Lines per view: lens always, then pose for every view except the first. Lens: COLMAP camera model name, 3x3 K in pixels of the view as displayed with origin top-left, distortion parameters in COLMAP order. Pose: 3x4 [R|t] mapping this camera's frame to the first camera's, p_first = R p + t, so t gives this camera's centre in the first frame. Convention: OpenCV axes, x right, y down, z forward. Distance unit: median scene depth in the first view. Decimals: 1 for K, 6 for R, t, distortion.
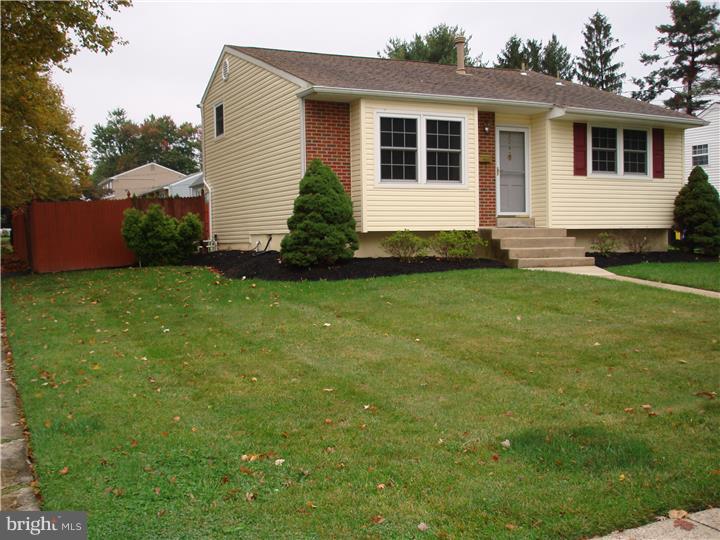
lens RADIAL K [[798.4, 0, 351.7], [0, 798.4, 271.4], [0, 0, 1]] dist [-0.079454, -0.104903]
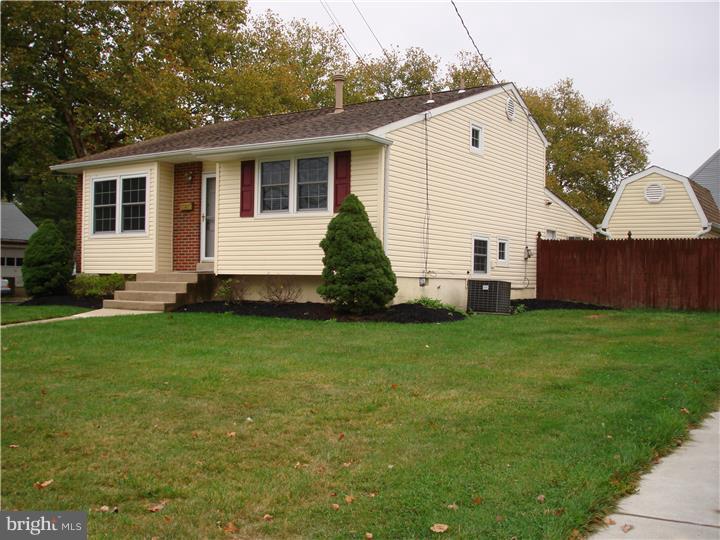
lens RADIAL K [[798.4, 0, 351.7], [0, 798.4, 271.4], [0, 0, 1]] dist [-0.079454, -0.104903]
pose [[0.516790, 0.009137, -0.856064, 1.238349], [-0.061231, 0.997777, -0.026315, -0.044057], [0.853920, 0.066017, 0.516200, 0.678144]]
